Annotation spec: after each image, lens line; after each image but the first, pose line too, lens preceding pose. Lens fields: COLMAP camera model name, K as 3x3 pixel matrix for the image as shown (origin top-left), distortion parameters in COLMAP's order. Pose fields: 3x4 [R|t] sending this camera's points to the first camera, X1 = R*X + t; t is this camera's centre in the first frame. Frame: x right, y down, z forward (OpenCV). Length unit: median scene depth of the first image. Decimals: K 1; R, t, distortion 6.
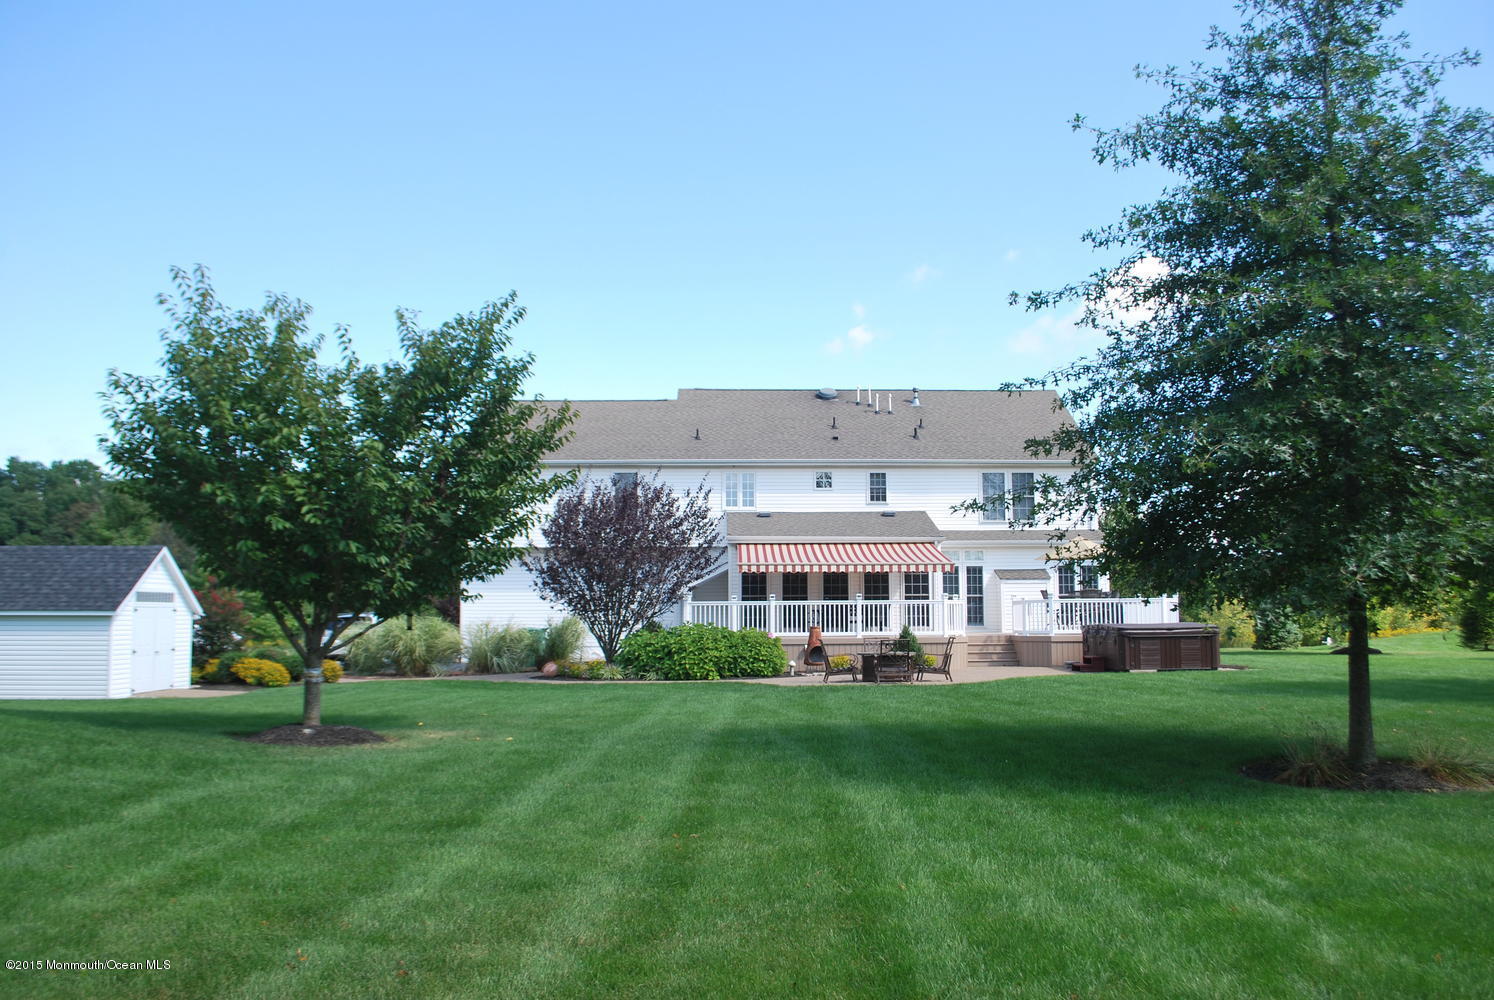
lens RADIAL K [[1153.7, 0, 748.4], [0, 1153.7, 498.0], [0, 0, 1]] dist [-0.071098, 0.005524]
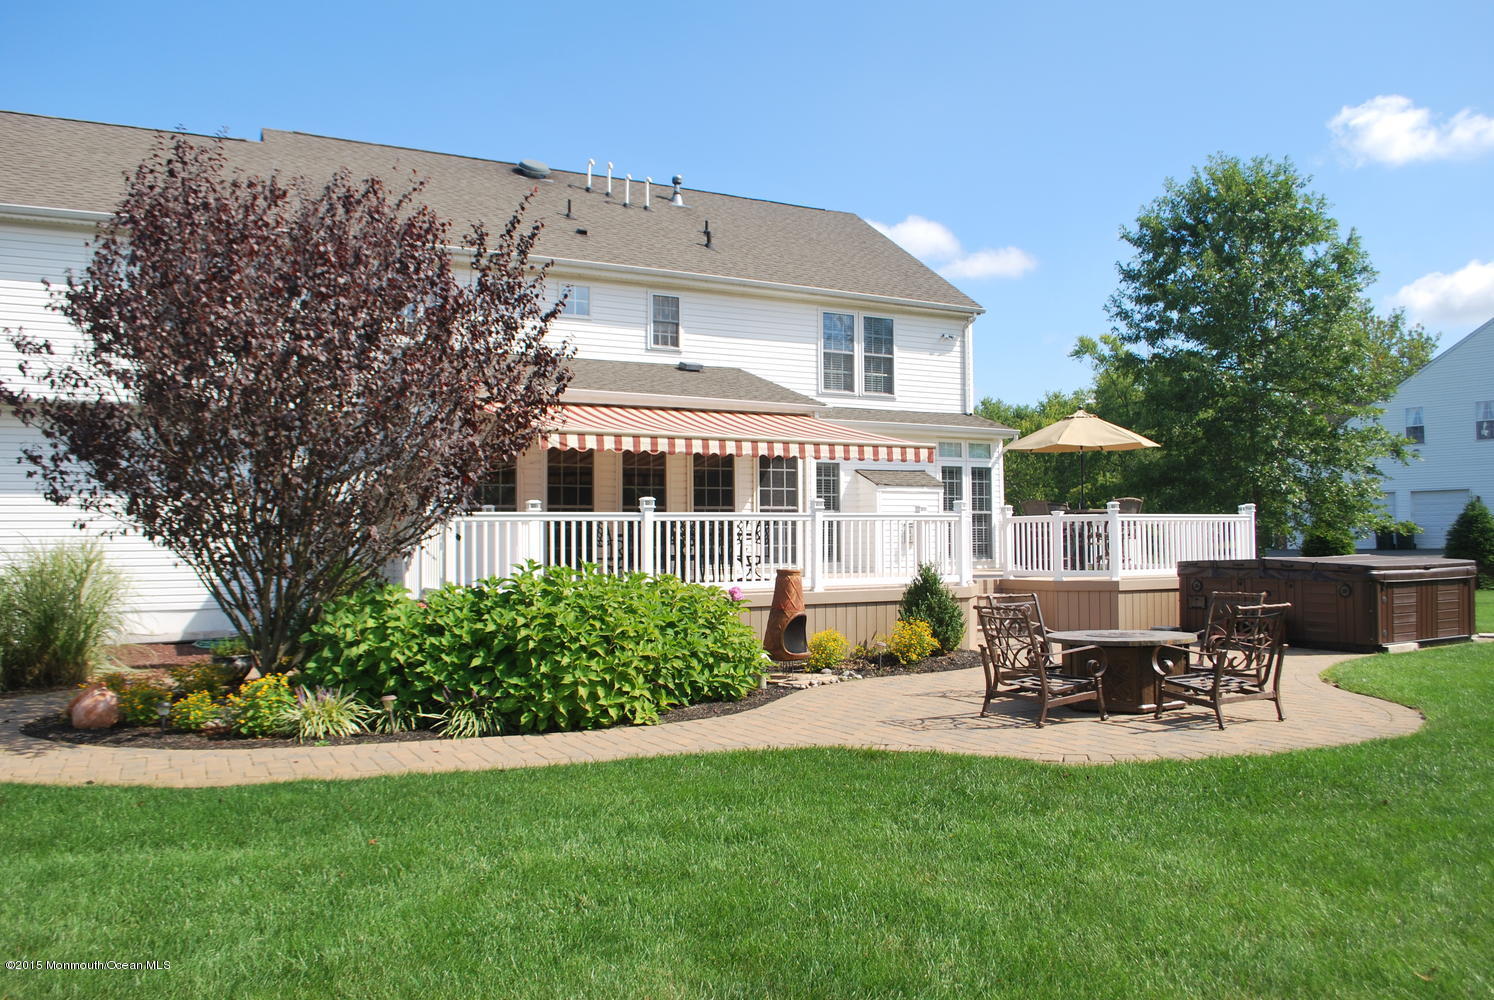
lens RADIAL K [[1153.7, 0, 748.4], [0, 1153.7, 498.0], [0, 0, 1]] dist [-0.071098, 0.005524]
pose [[0.889490, 0.013187, 0.456765, -0.136686], [-0.044509, 0.997331, 0.057881, 0.053875], [-0.454782, -0.071815, 0.887702, 0.556026]]
